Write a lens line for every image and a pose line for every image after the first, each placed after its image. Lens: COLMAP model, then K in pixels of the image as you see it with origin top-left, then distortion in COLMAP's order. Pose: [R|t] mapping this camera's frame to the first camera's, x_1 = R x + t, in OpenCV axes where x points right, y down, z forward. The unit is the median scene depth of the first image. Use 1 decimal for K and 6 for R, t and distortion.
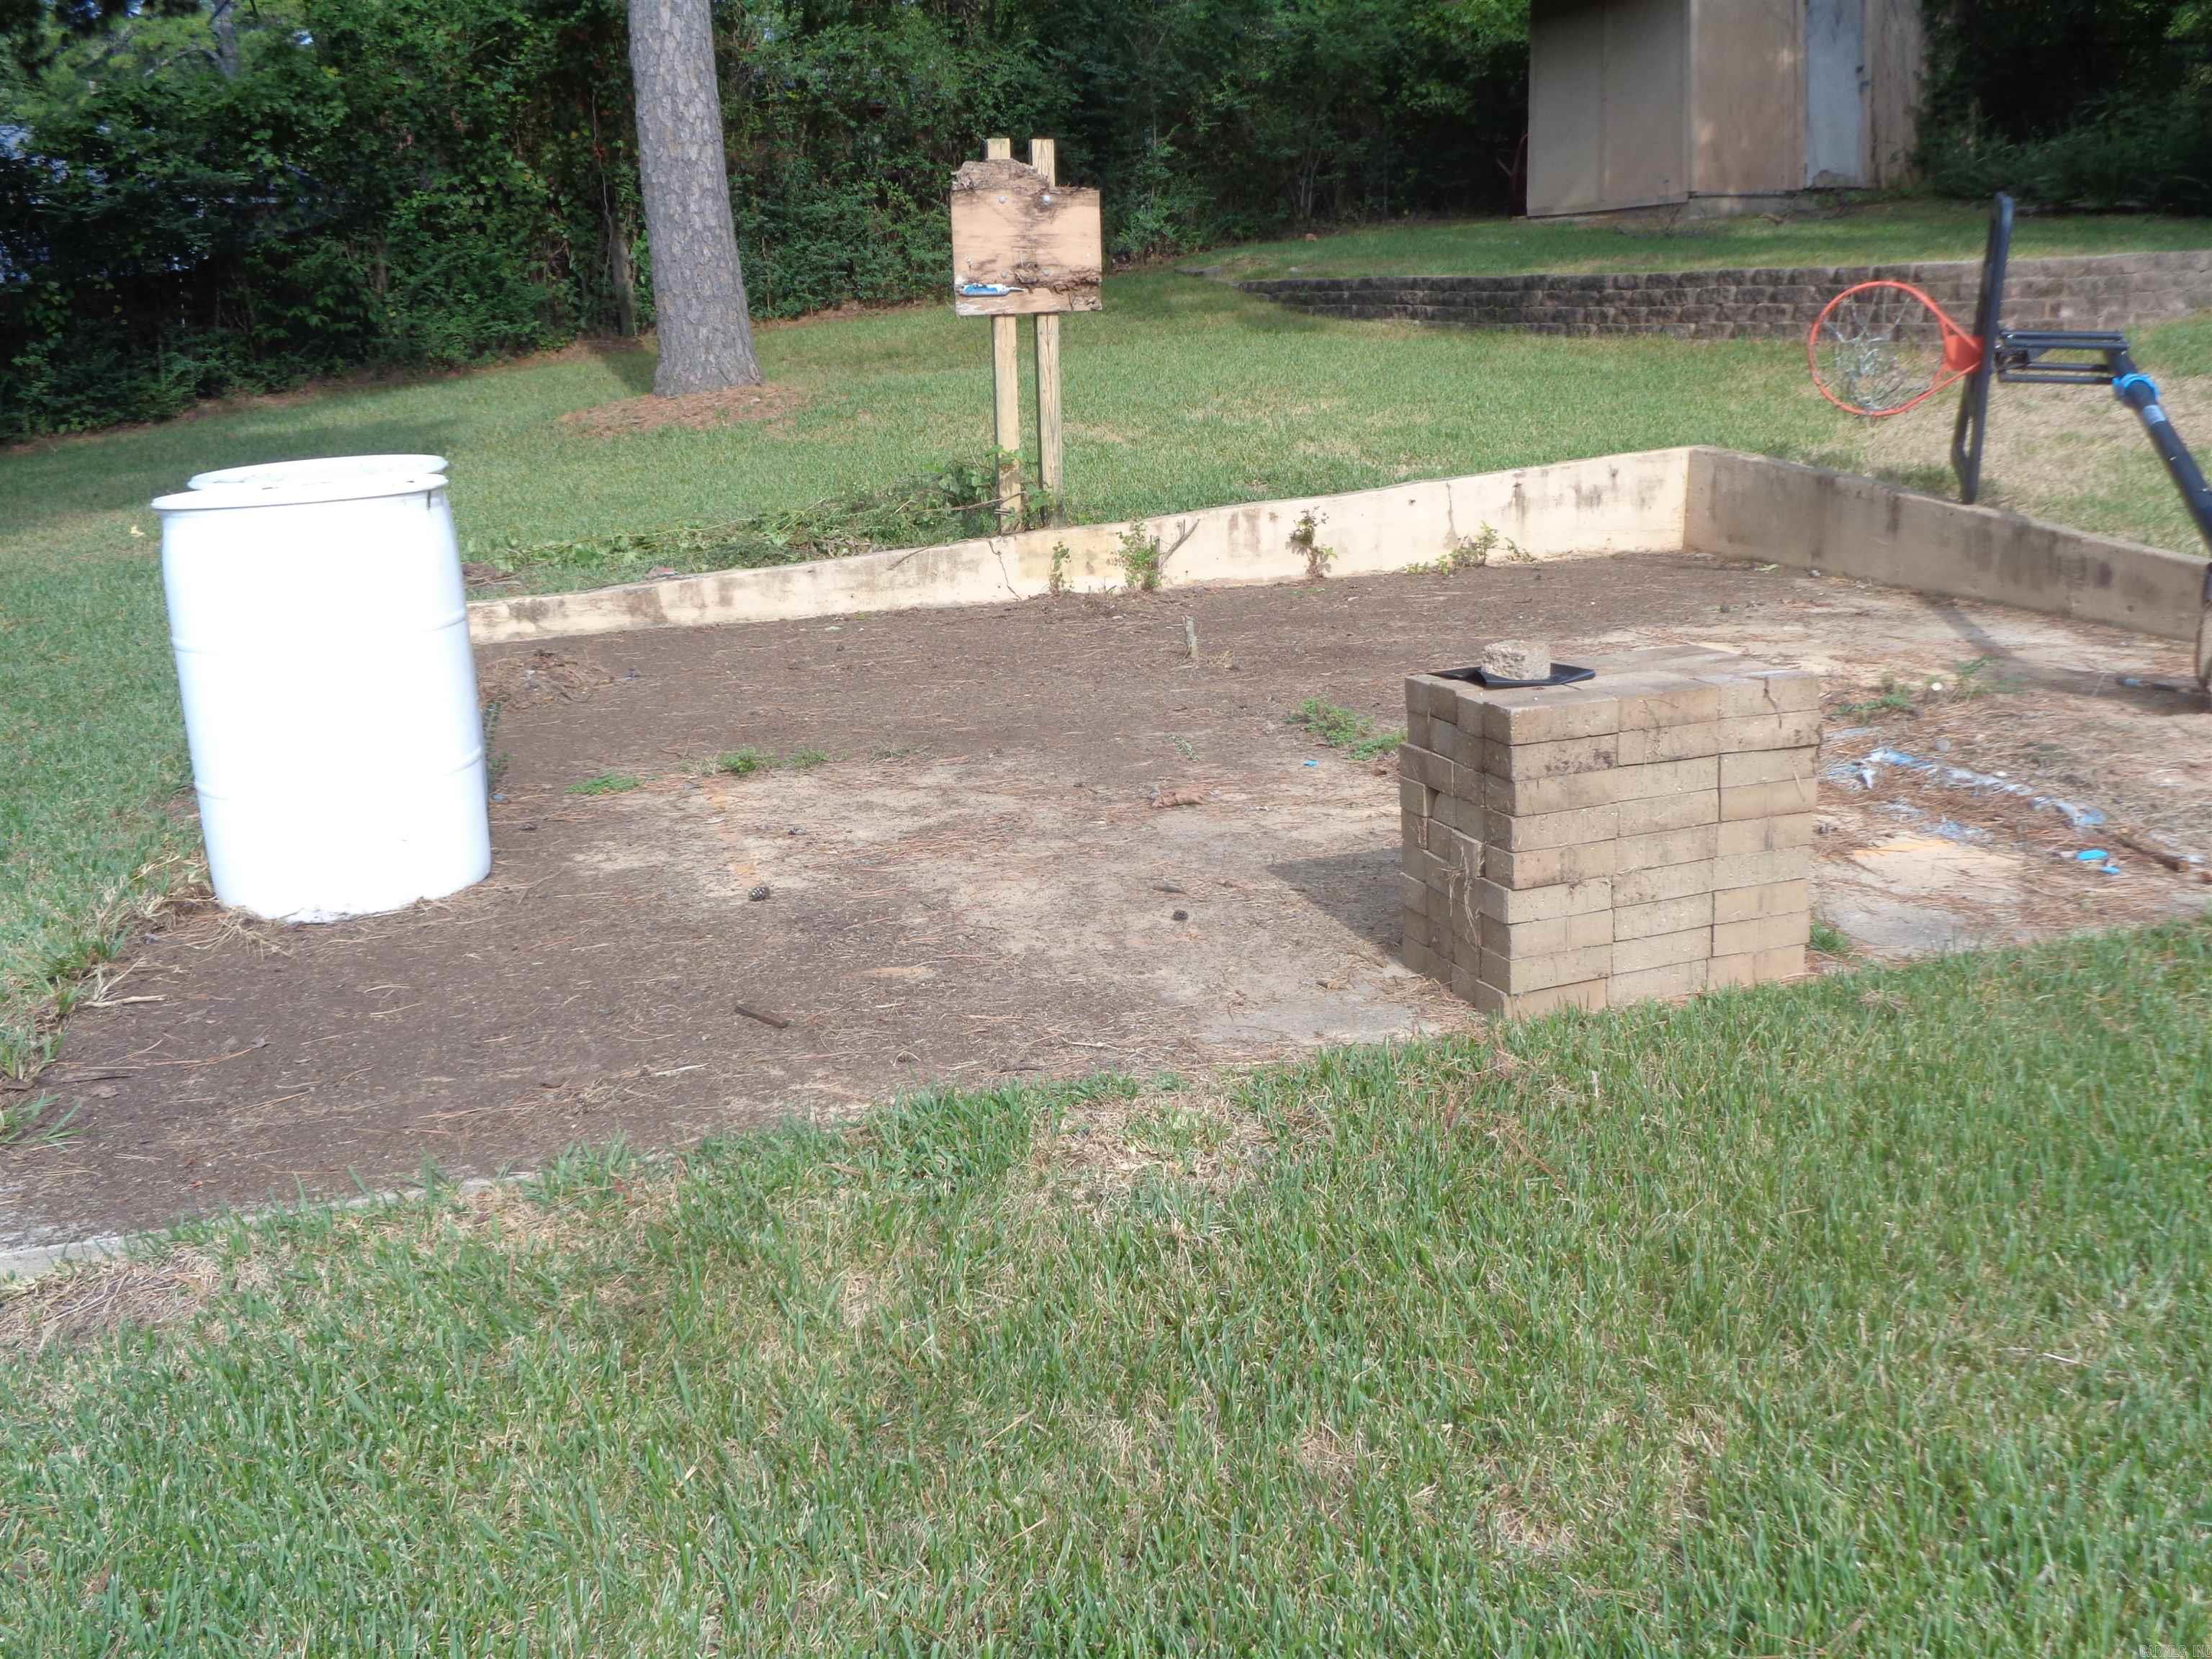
lens RADIAL K [[2082.0, 0, 1106.0], [0, 2082.0, 829.5], [0, 0, 1]] dist [-0.034544, 0.026795]
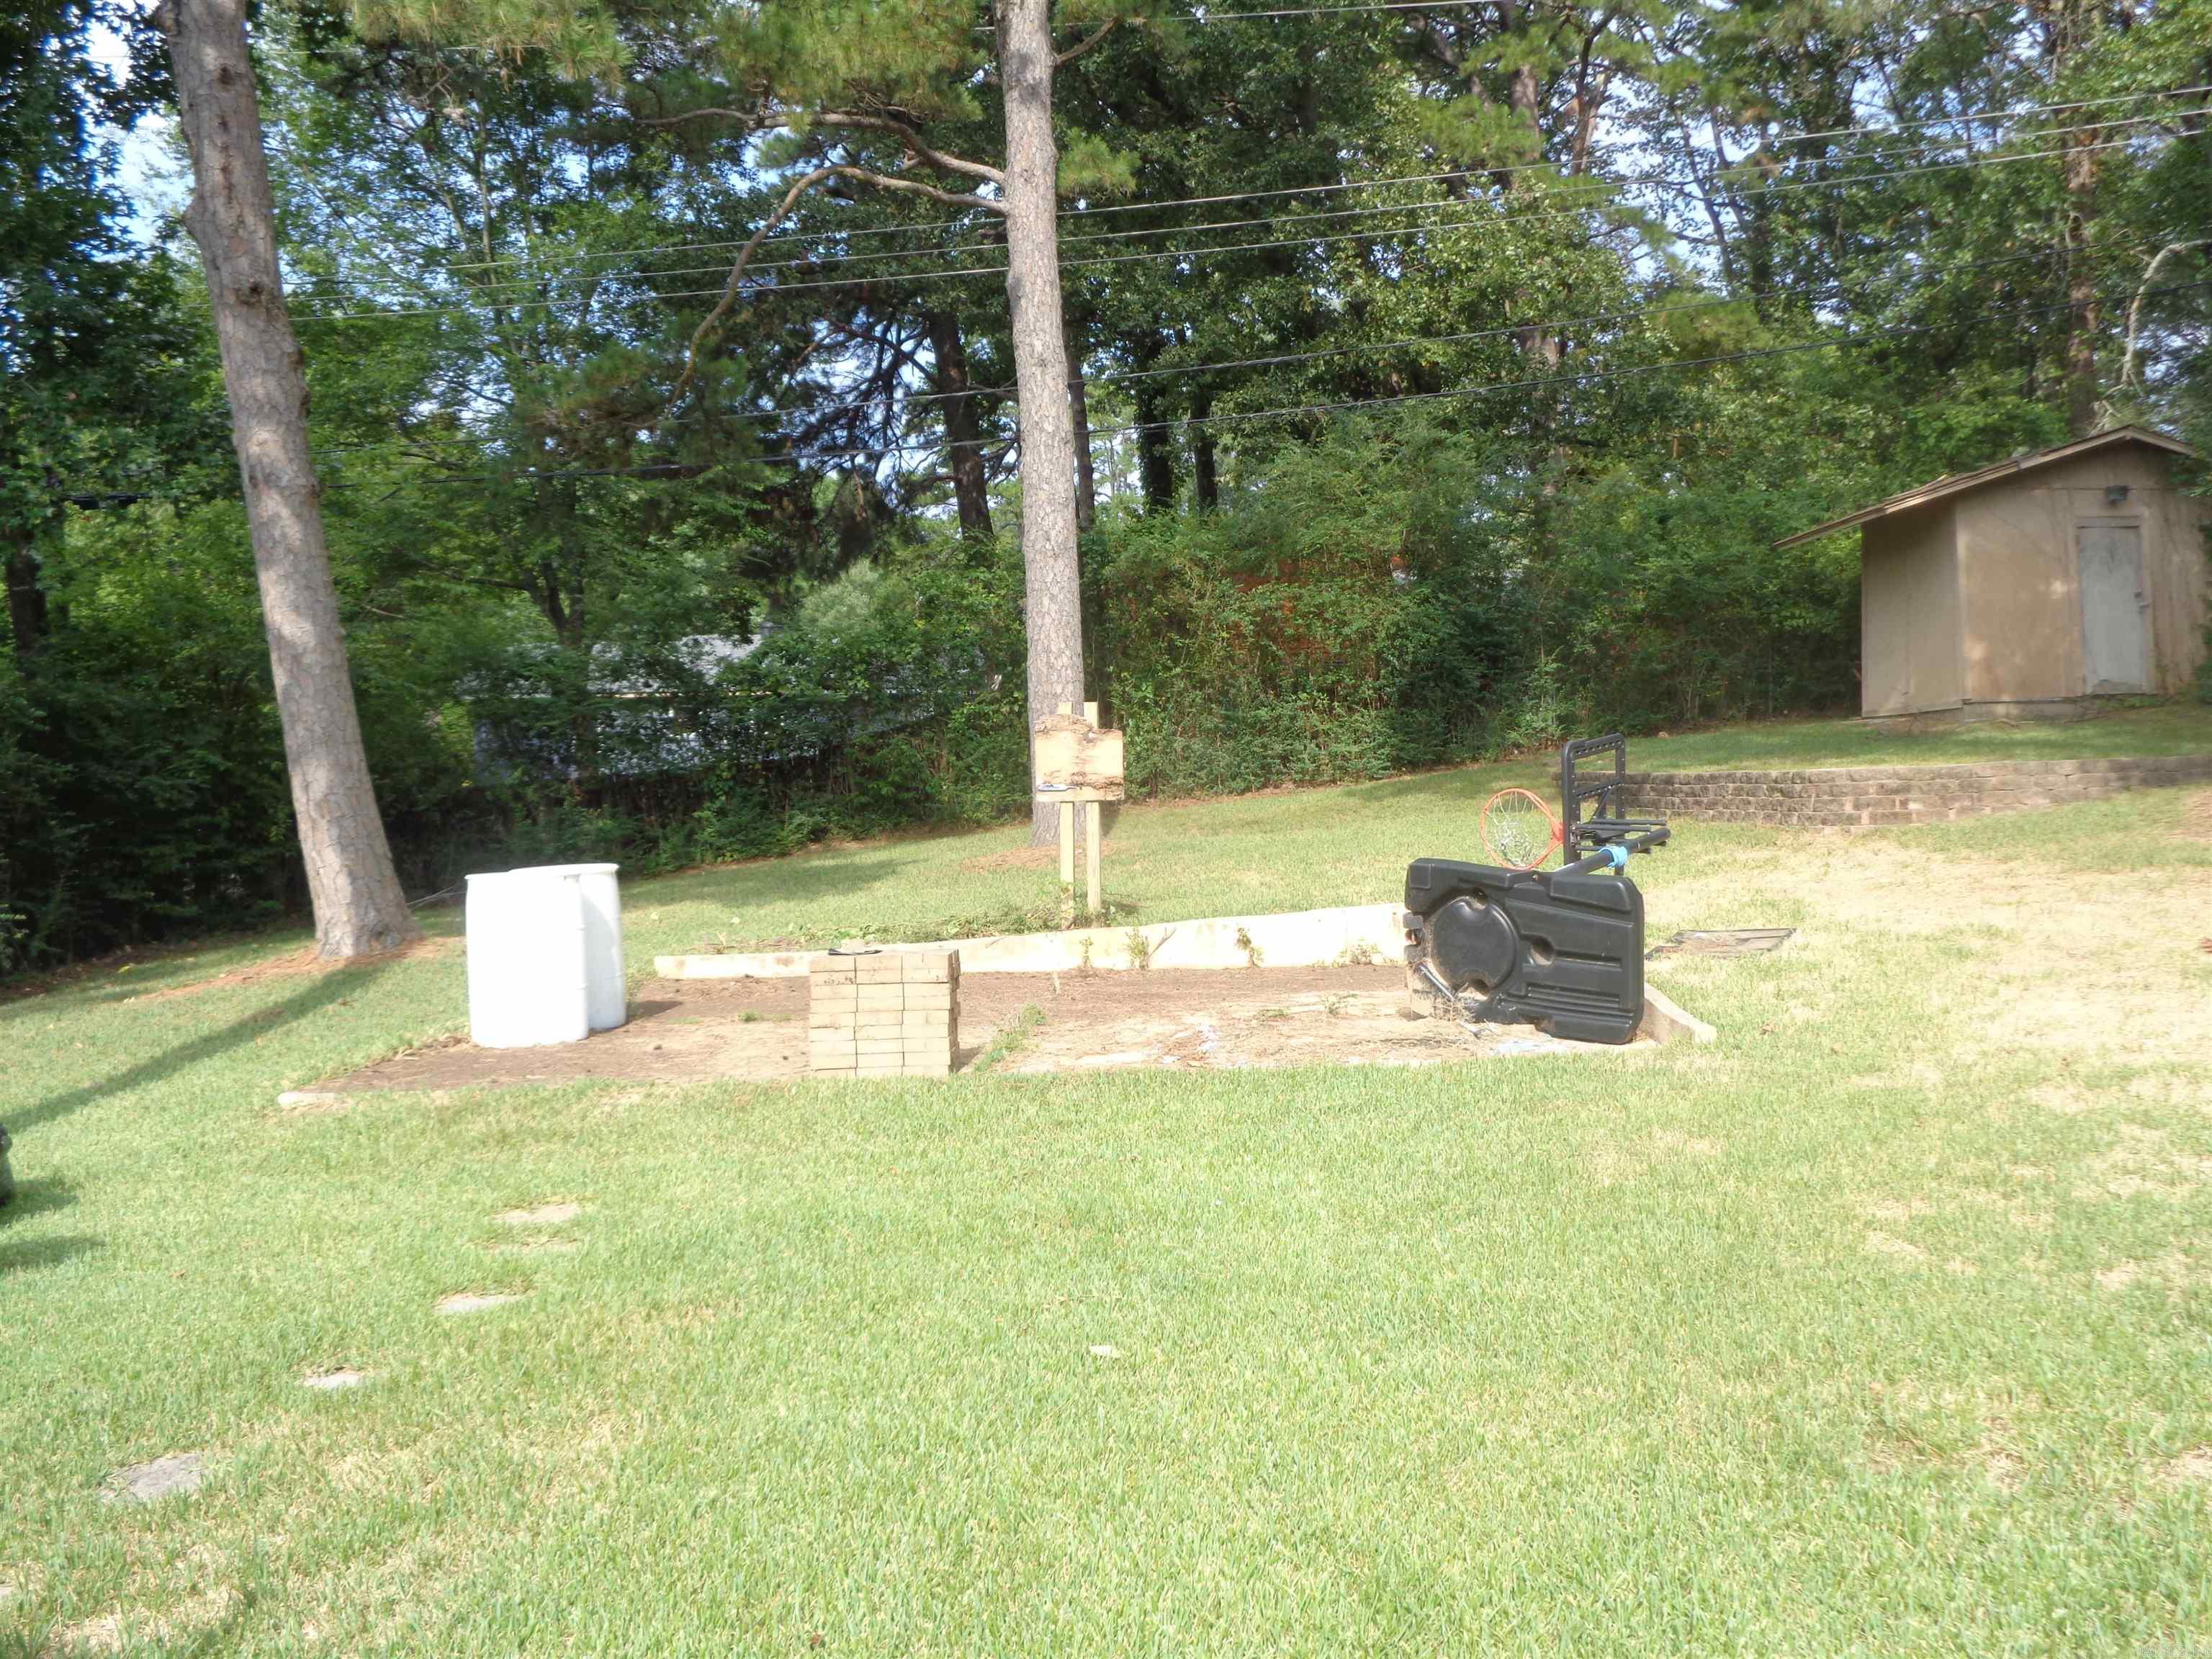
lens RADIAL K [[2082.0, 0, 1106.0], [0, 2082.0, 829.5], [0, 0, 1]] dist [-0.034544, 0.026795]
pose [[0.930535, 0.019629, -0.365677, 0.286480], [-0.098696, 0.975056, -0.198810, 0.051116], [0.352653, 0.221090, 0.909261, -0.248926]]
